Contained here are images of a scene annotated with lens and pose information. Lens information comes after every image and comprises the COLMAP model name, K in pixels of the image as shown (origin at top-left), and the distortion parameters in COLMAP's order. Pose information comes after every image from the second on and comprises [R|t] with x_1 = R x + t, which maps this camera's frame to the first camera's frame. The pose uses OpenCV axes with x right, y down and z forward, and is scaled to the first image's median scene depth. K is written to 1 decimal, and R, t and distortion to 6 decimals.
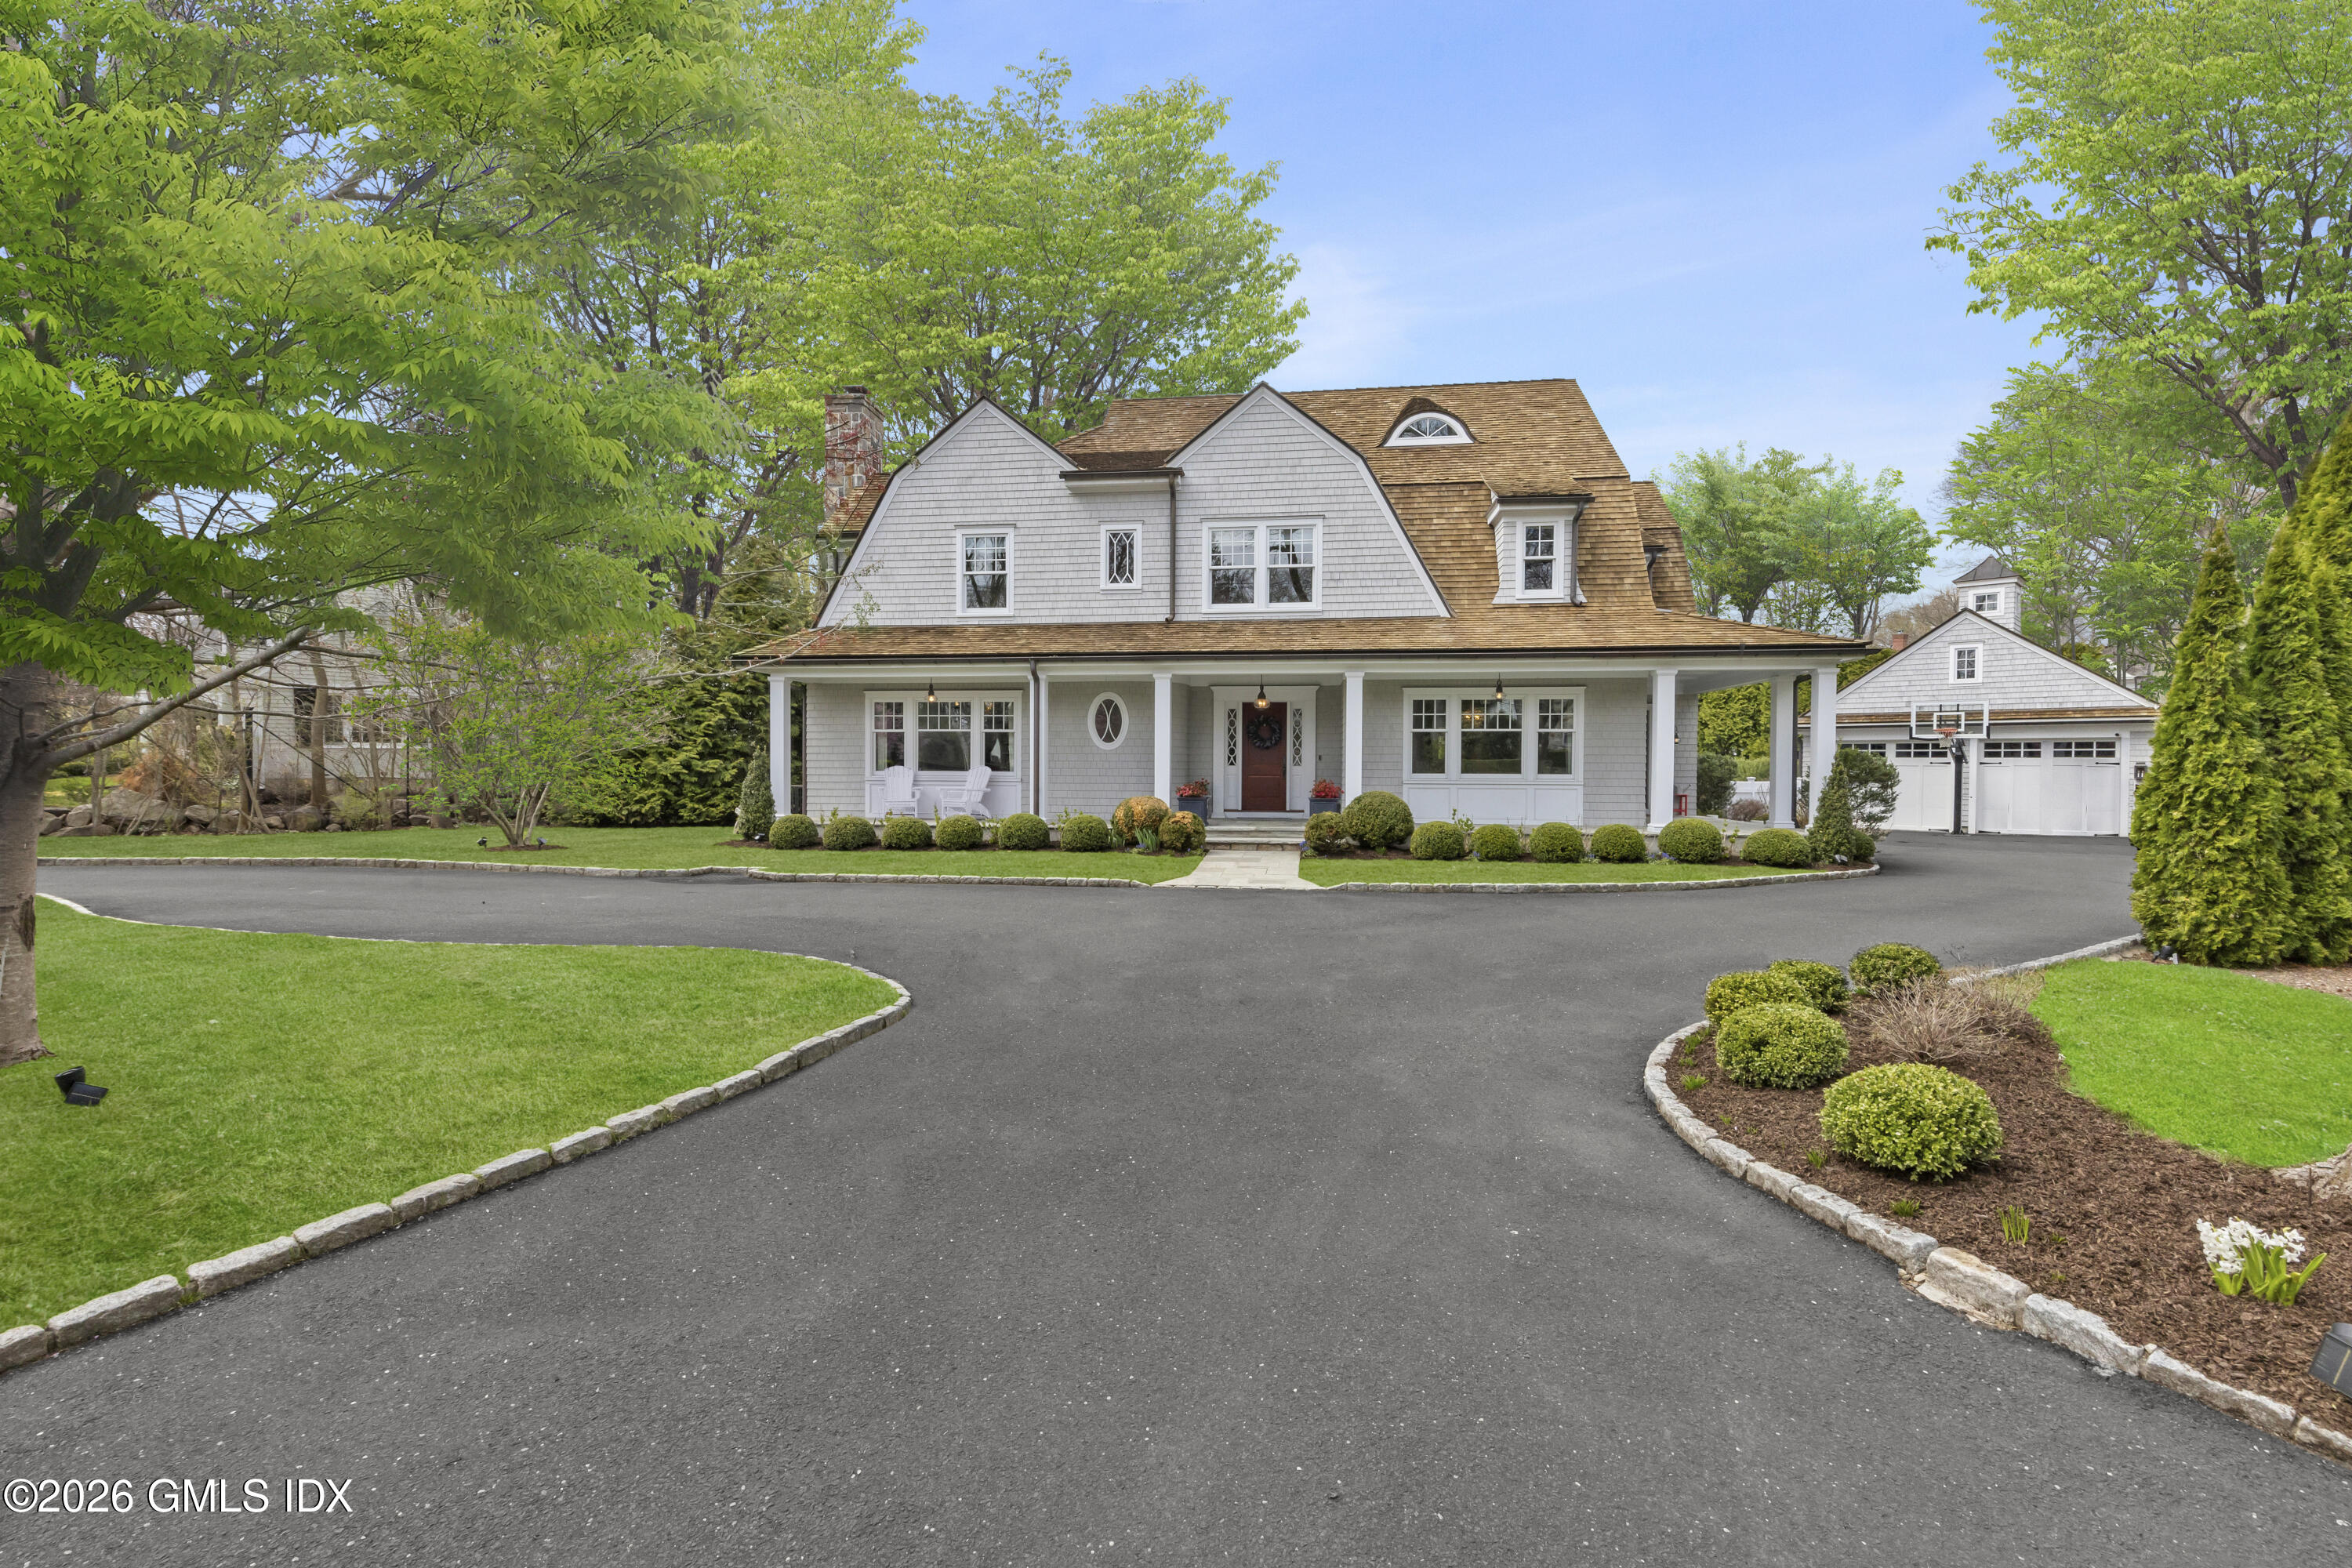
lens RADIAL K [[1084.8, 0, 1224.2], [0, 1084.8, 782.8], [0, 0, 1]] dist [0.000333, 0.000560]
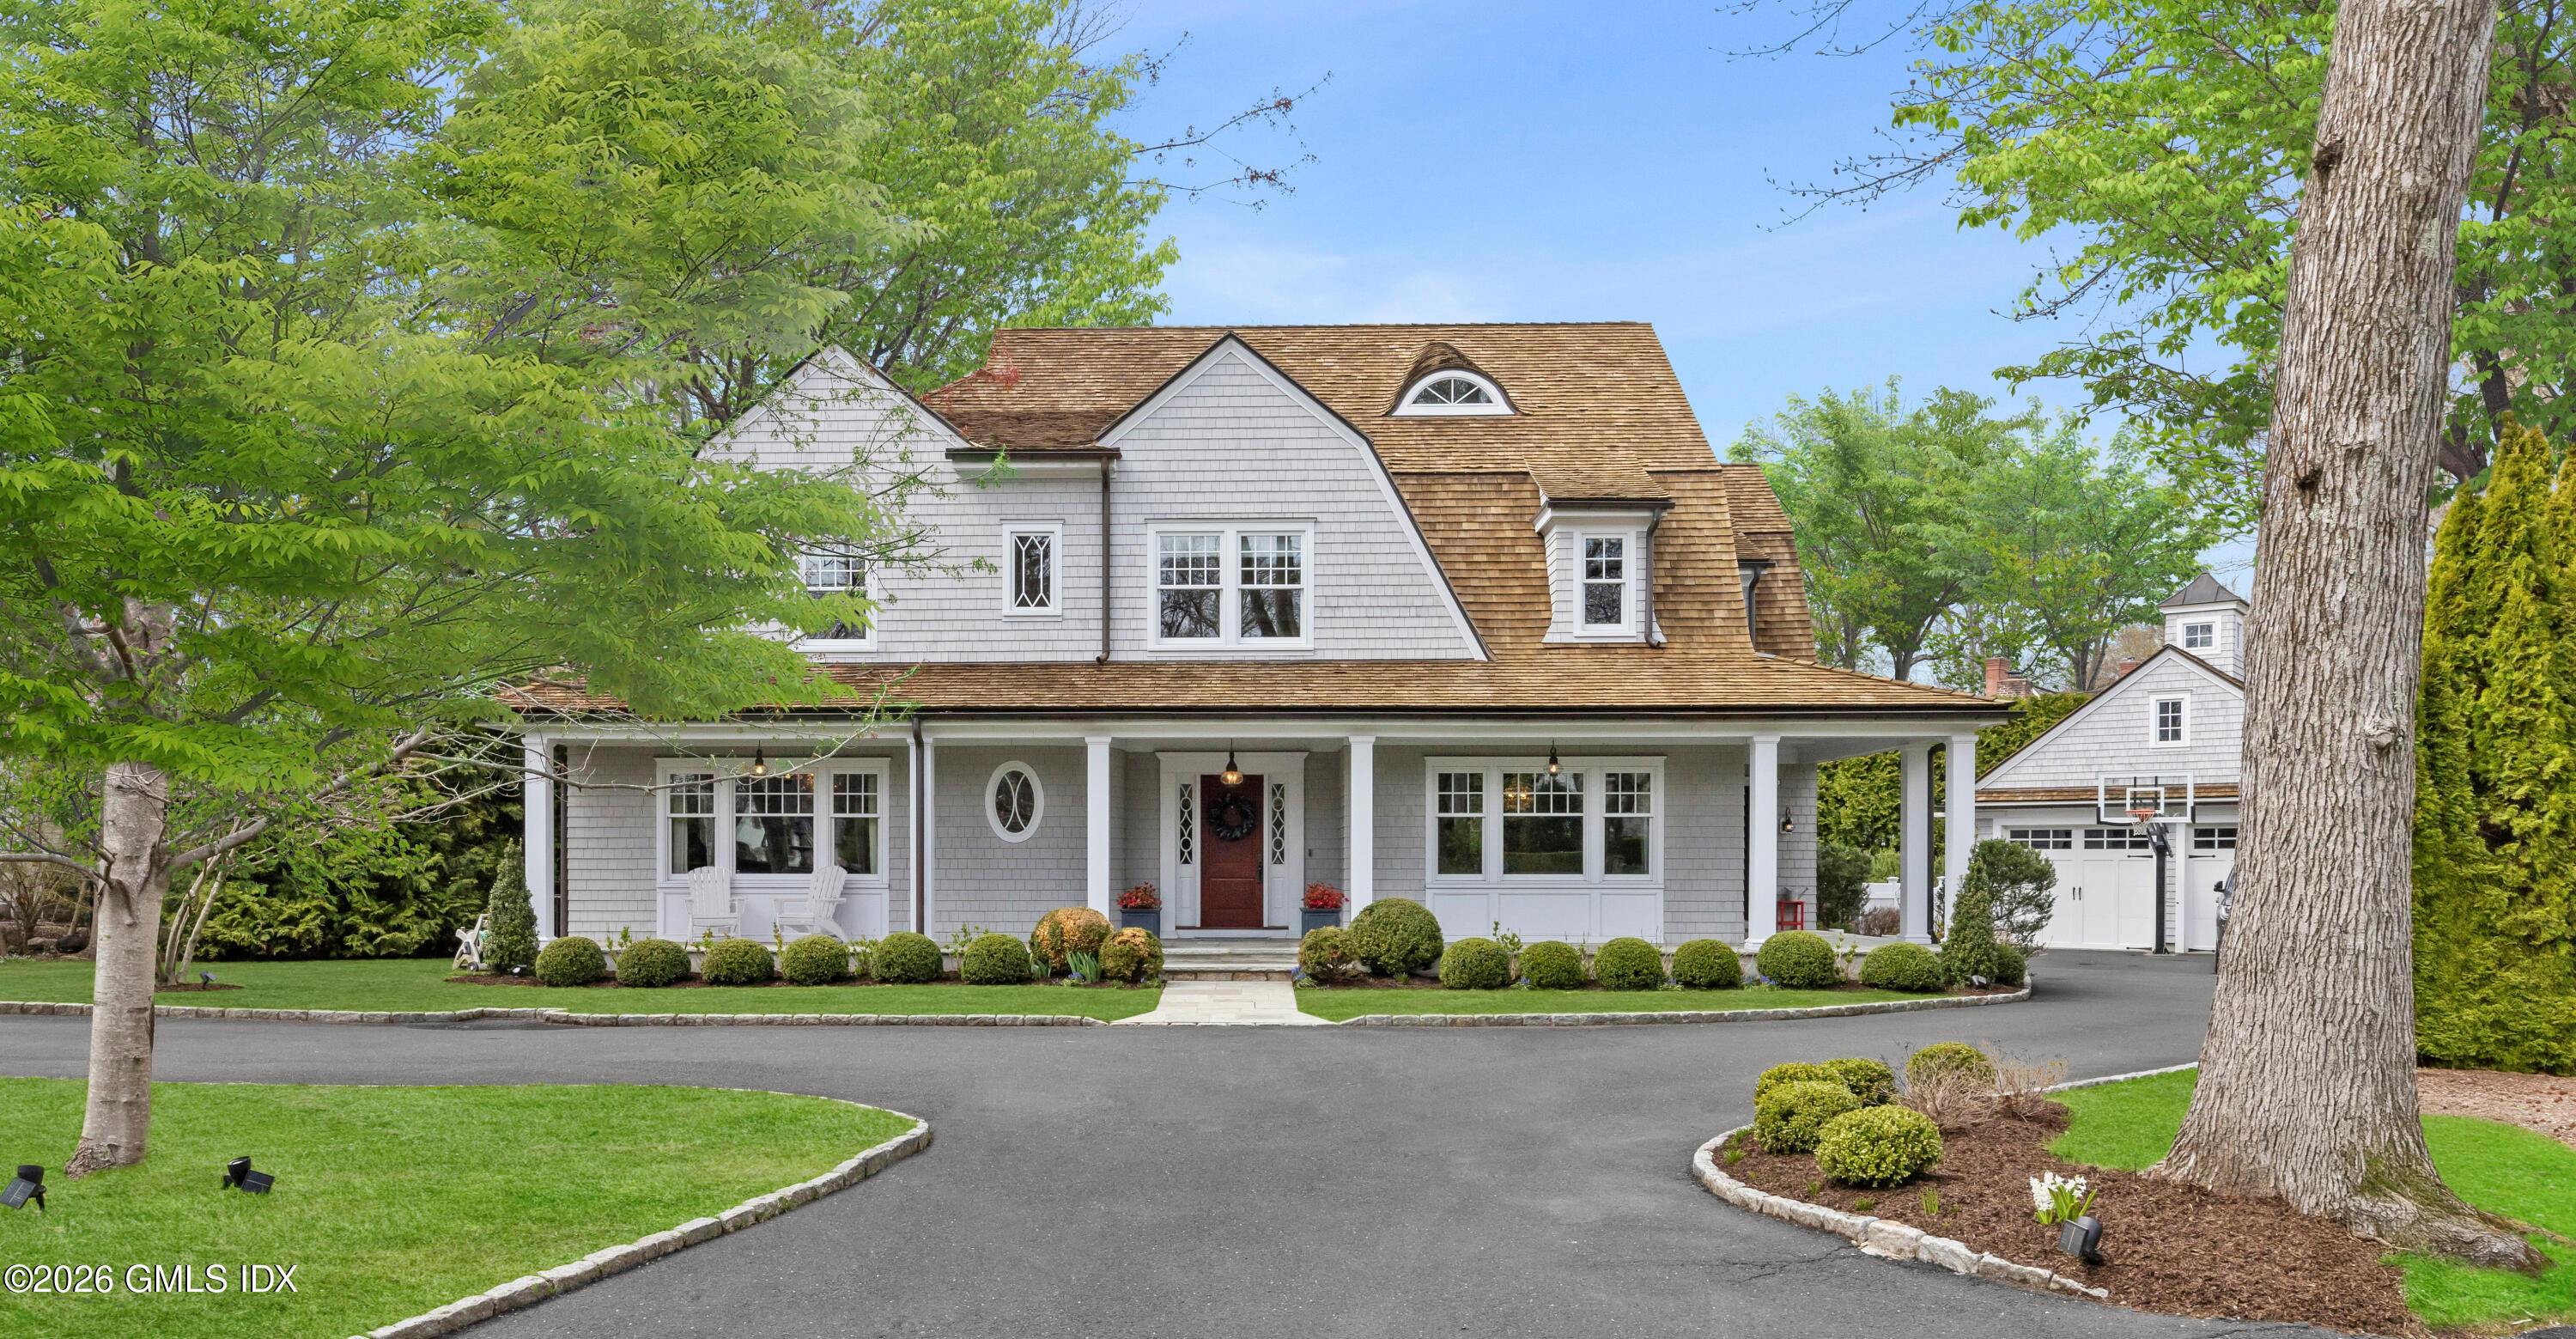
lens RADIAL K [[4498.6, 0, 1286.2], [0, 4498.6, 670.1], [0, 0, 1]] dist [-0.033128, 0.000000]
pose [[0.981423, 0.004593, 0.191802, -0.506227], [0.006503, 0.998342, -0.057184, 0.026656], [-0.191747, 0.057369, 0.979766, -1.945891]]
